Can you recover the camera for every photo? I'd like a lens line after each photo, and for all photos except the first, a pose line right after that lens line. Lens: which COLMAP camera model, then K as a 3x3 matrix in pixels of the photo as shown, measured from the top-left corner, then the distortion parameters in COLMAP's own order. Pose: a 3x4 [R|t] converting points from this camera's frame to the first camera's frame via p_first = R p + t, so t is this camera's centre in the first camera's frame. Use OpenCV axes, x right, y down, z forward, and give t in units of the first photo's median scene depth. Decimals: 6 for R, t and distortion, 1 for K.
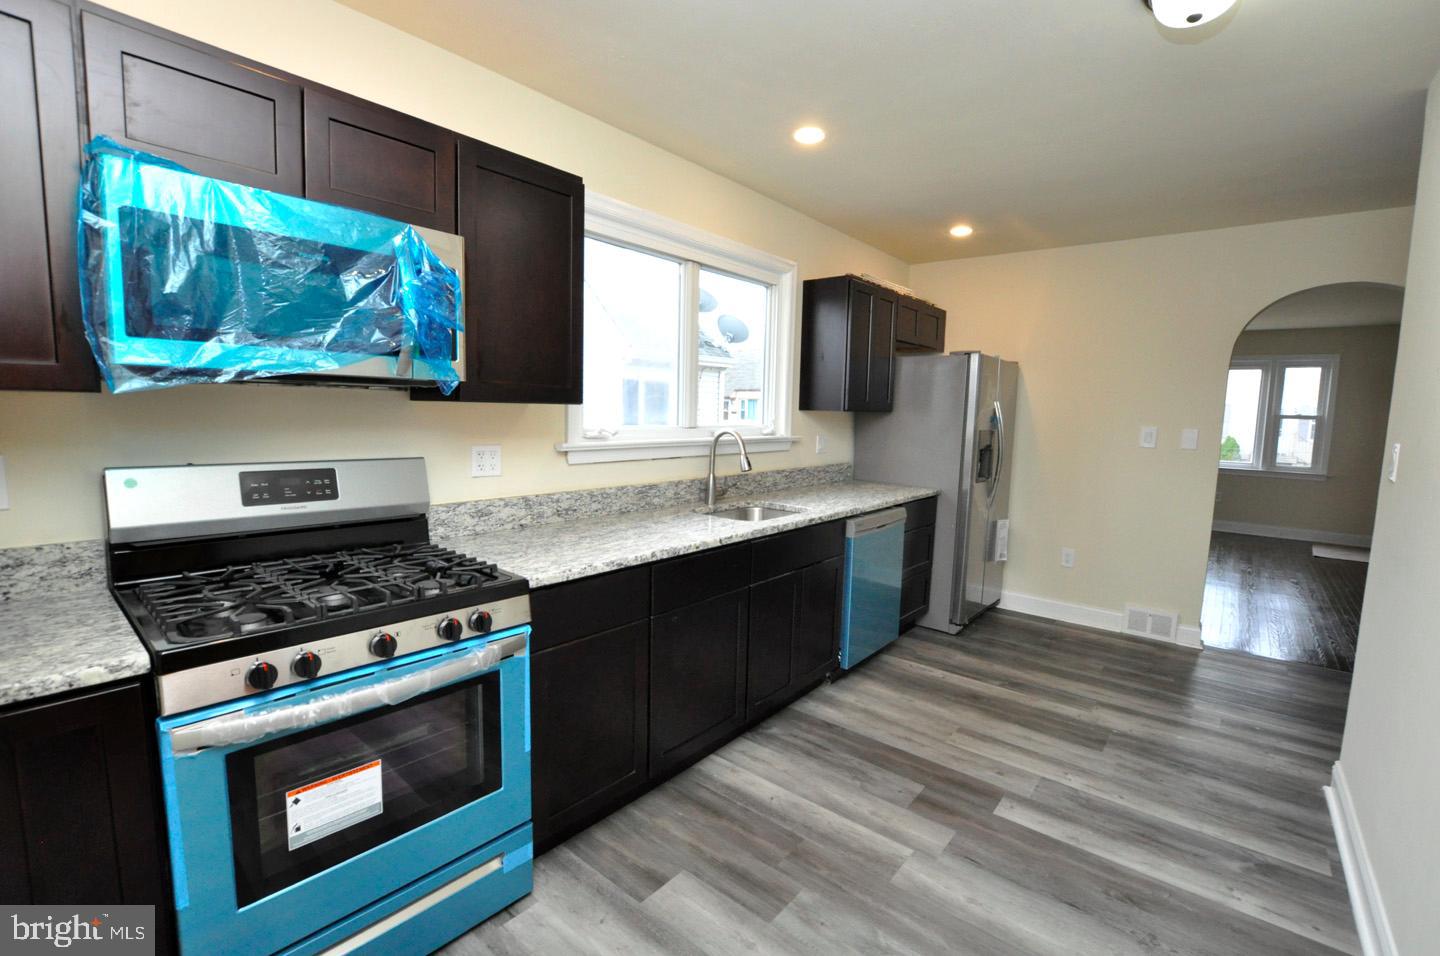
lens RADIAL K [[631.3, 0, 722.2], [0, 631.3, 479.4], [0, 0, 1]] dist [-0.029345, -0.000219]
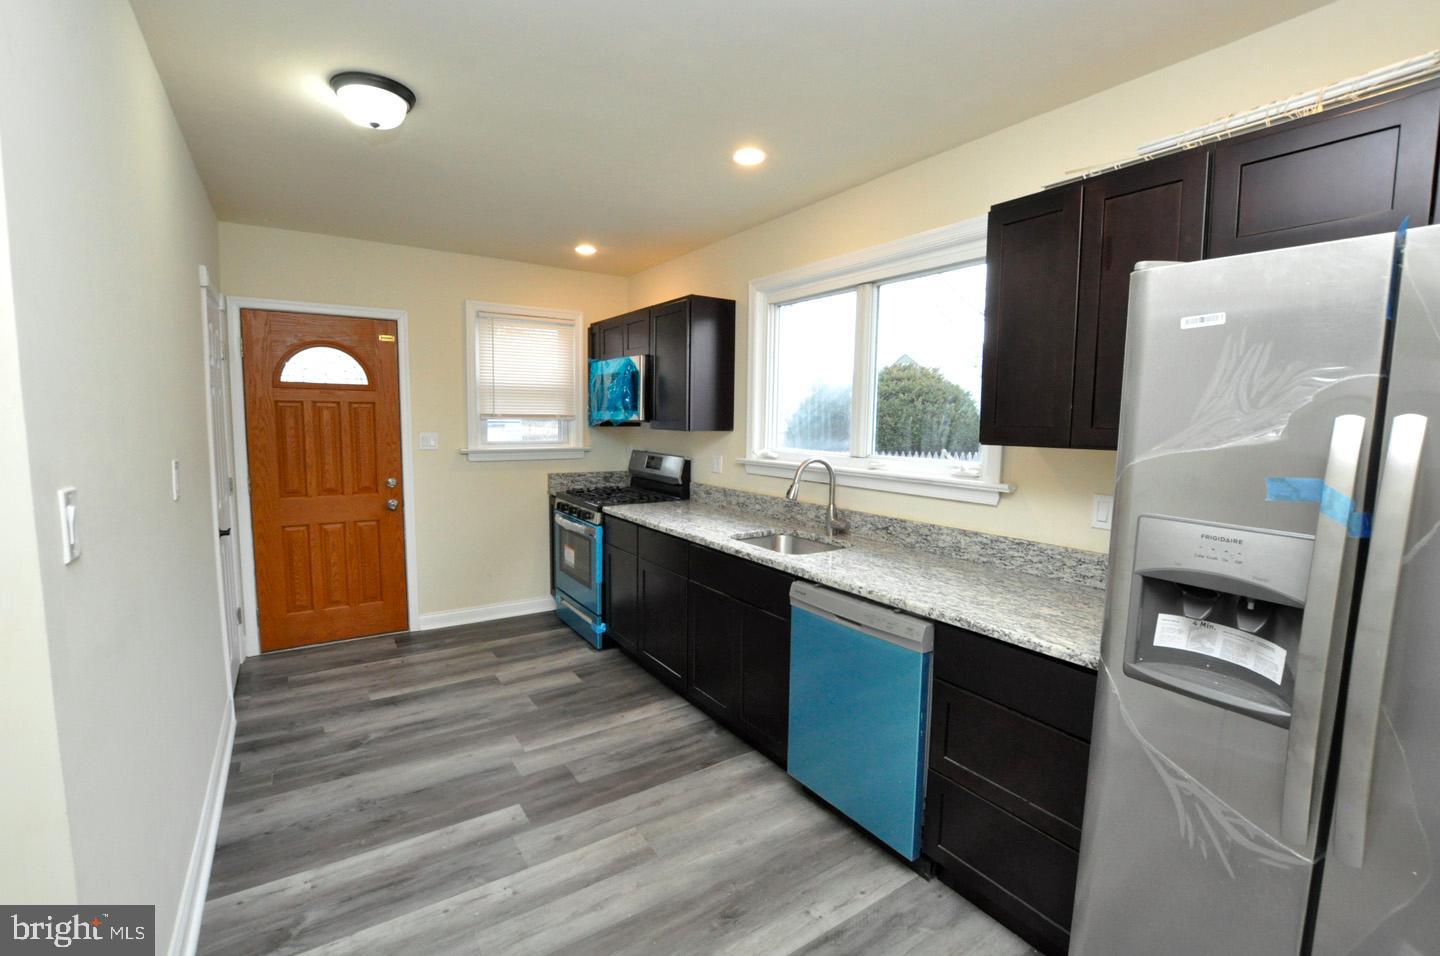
lens RADIAL K [[629.7, 0, 722.6], [0, 629.7, 480.8], [0, 0, 1]] dist [-0.034241, 0.005107]
pose [[-0.277594, 0.067935, -0.958293, 1.166360], [-0.123819, 0.986647, 0.105813, -0.153647], [0.952686, 0.148028, -0.265476, 1.346743]]
